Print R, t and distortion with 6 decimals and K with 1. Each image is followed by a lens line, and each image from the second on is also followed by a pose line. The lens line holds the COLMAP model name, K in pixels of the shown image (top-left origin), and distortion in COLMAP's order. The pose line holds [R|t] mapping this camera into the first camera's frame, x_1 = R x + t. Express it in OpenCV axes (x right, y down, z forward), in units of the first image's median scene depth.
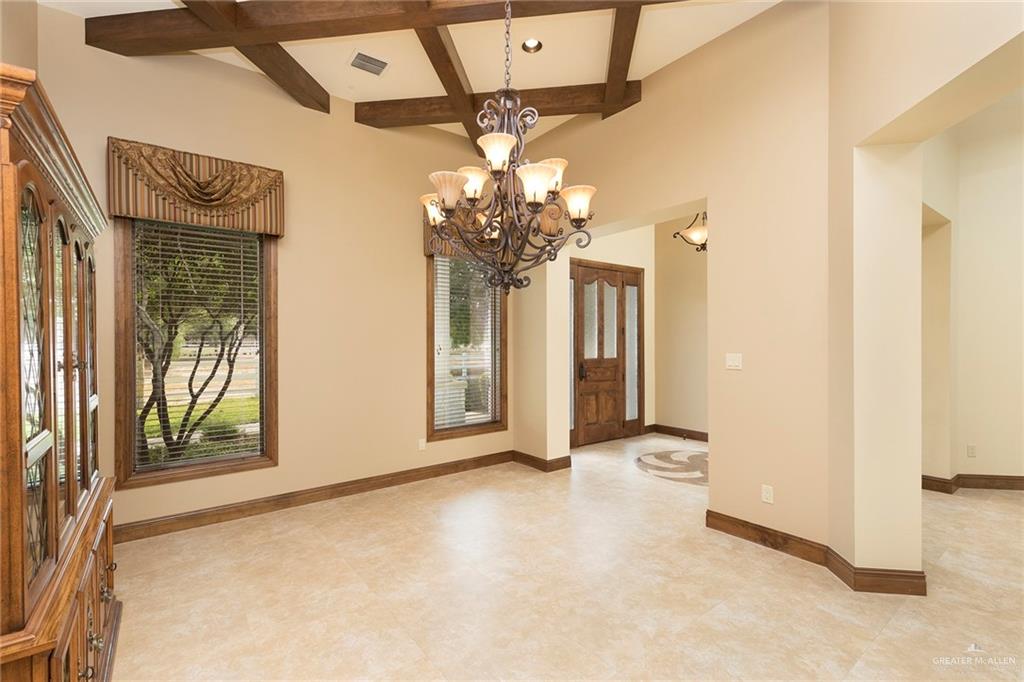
lens RADIAL K [[461.7, 0, 514.2], [0, 461.7, 343.5], [0, 0, 1]] dist [0.036978, -0.000020]
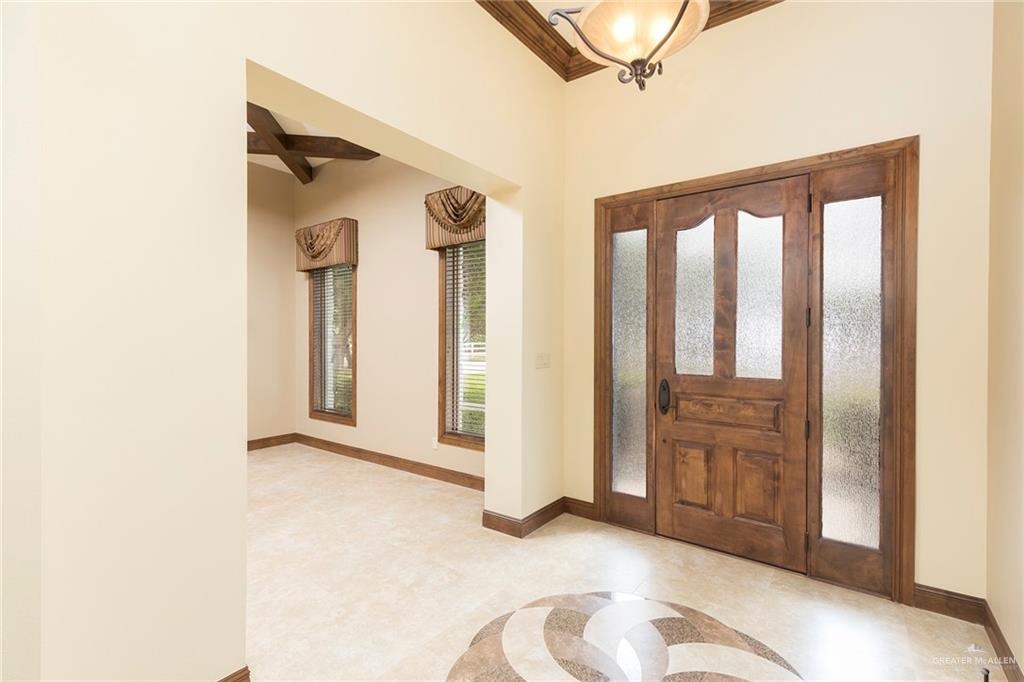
lens RADIAL K [[454.8, 0, 514.0], [0, 454.8, 347.3], [0, 0, 1]] dist [0.002101, 0.000137]
pose [[0.278279, 0.020768, -0.960276, 0.777463], [-0.010389, 0.999773, 0.018611, -0.006673], [0.960444, 0.004797, 0.278431, 0.892902]]
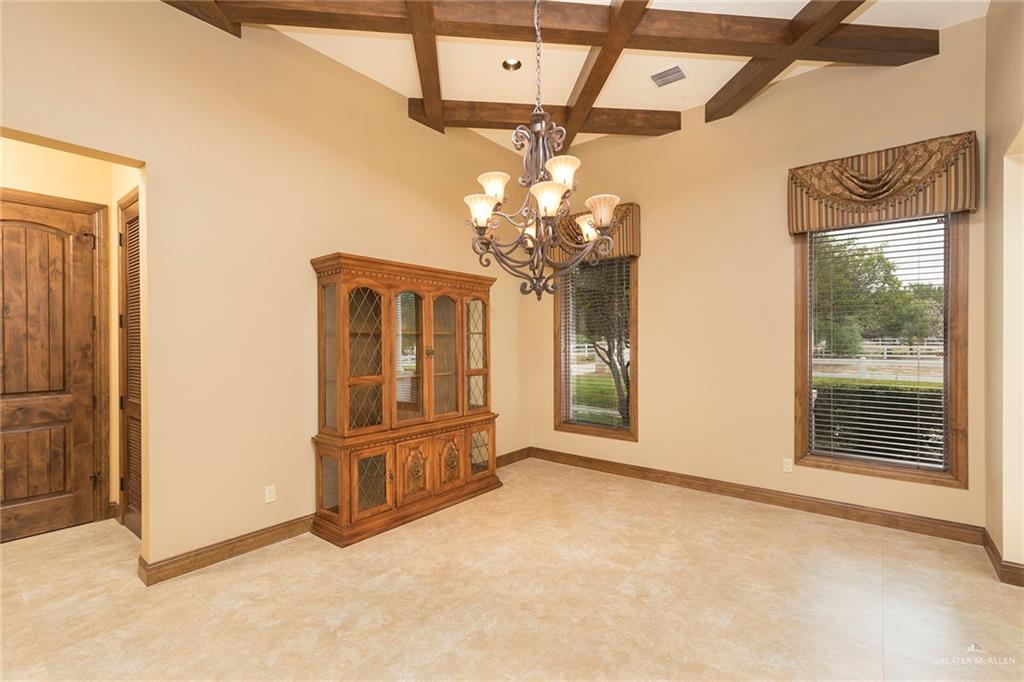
lens RADIAL K [[468.6, 0, 500.5], [0, 468.6, 340.2], [0, 0, 1]] dist [0.002311, 0.000324]
pose [[0.223630, 0.011392, -0.974607, 0.503213], [0.003192, 0.999918, 0.012420, -0.017945], [0.974669, -0.005888, 0.223576, 0.313488]]
